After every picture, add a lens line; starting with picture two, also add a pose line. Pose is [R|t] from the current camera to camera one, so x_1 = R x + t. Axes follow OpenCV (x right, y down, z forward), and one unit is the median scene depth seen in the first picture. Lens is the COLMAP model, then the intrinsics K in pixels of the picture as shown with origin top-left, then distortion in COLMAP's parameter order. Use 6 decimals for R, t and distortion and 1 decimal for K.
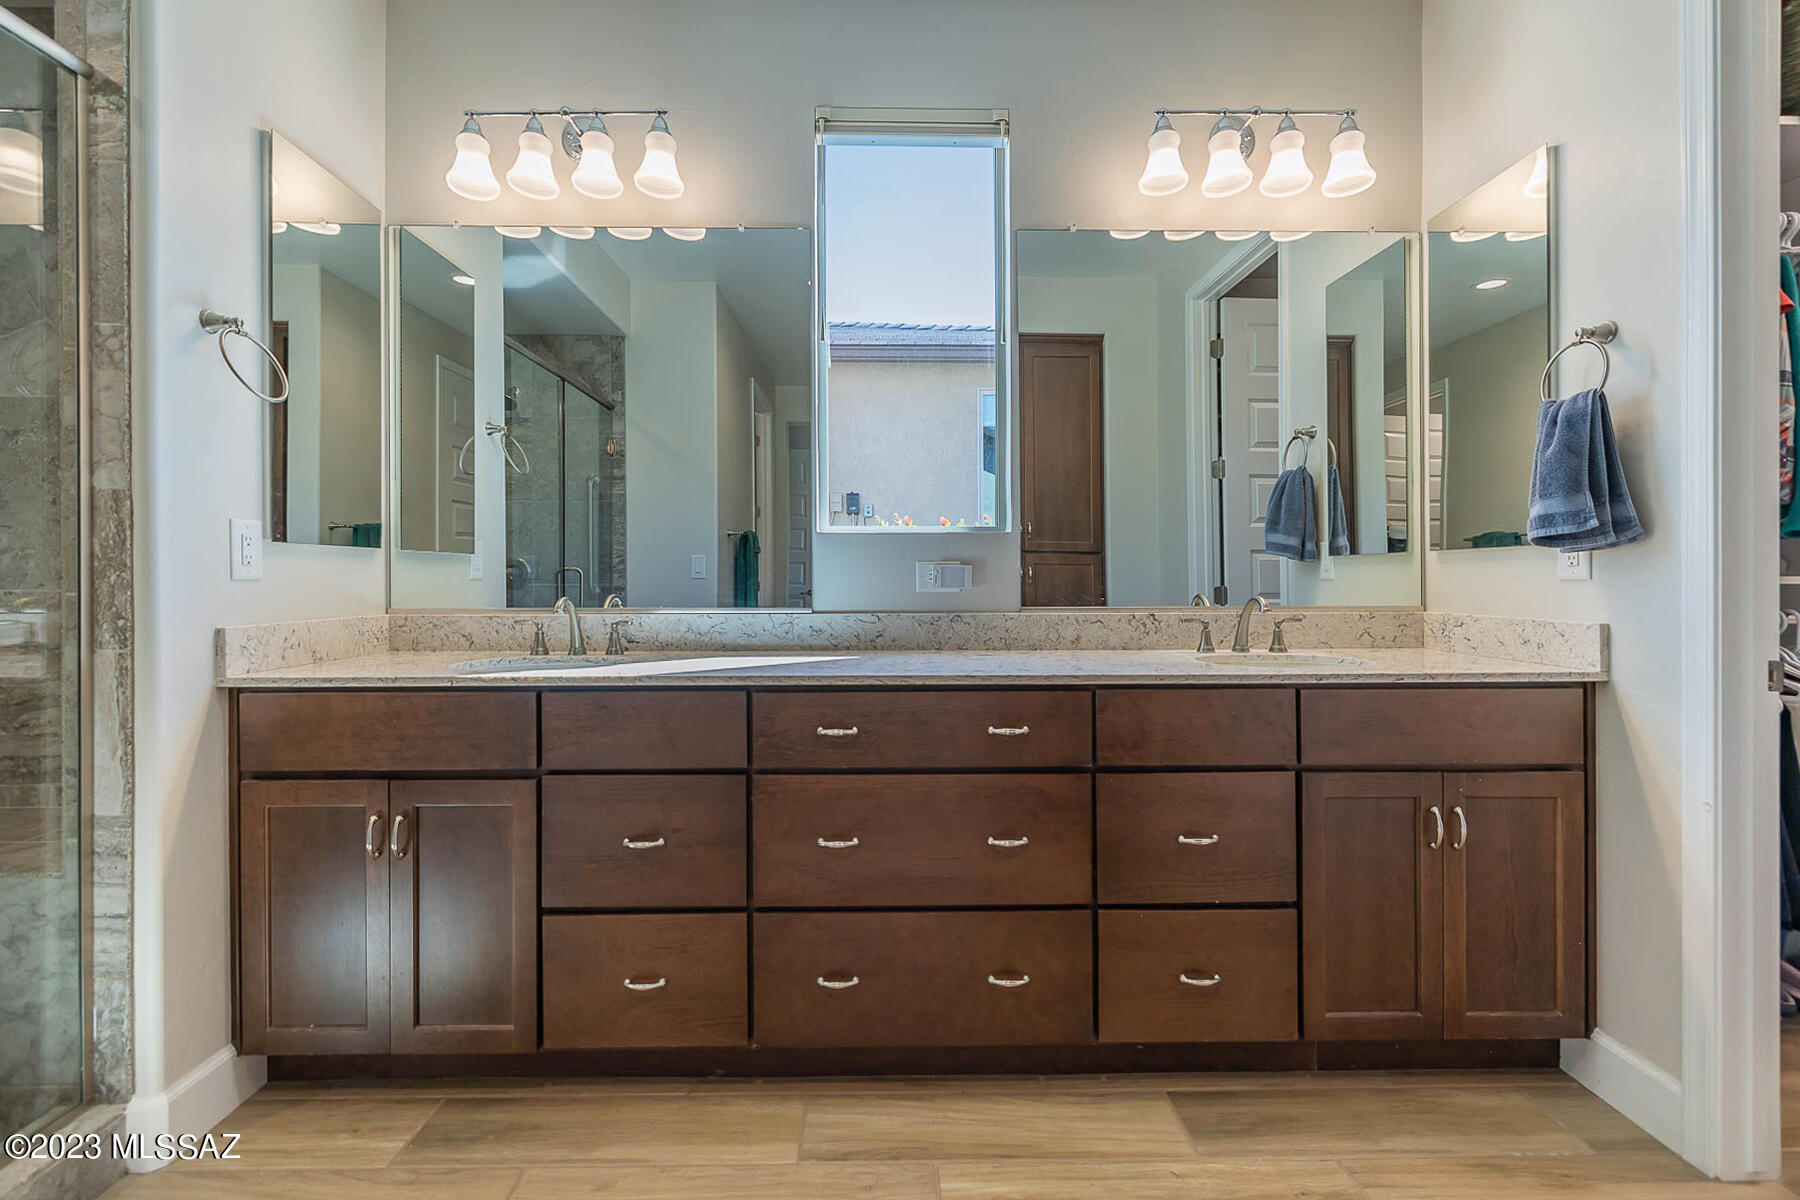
lens RADIAL K [[778.8, 0, 844.5], [0, 778.8, 581.8], [0, 0, 1]] dist [-0.001224, 0.000118]
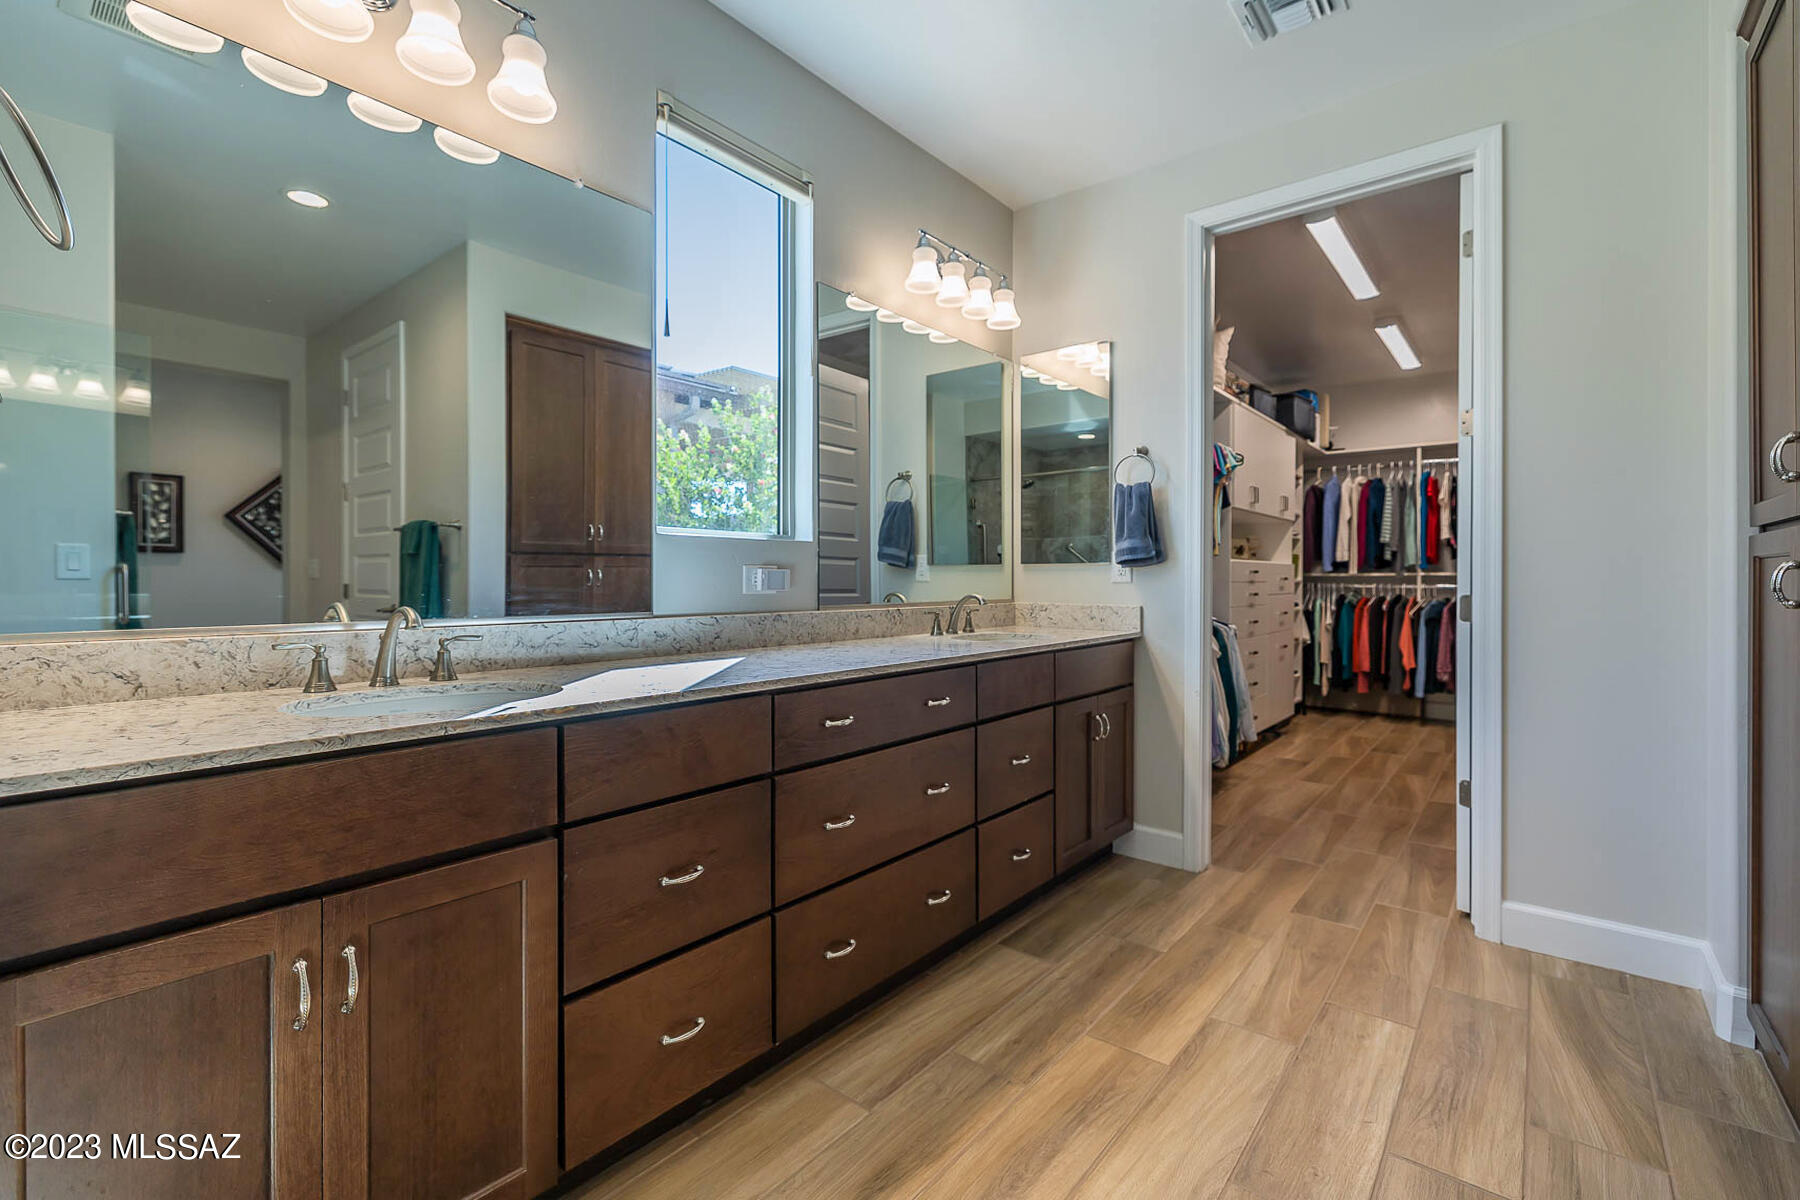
lens RADIAL K [[778.8, 0, 839.4], [0, 778.8, 579.0], [0, 0, 1]] dist [-0.001224, 0.000118]
pose [[0.659960, 0.002225, 0.751297, -0.786907], [-0.000882, 0.999997, -0.002186, -0.006603], [-0.751300, 0.000780, 0.659960, 0.258025]]
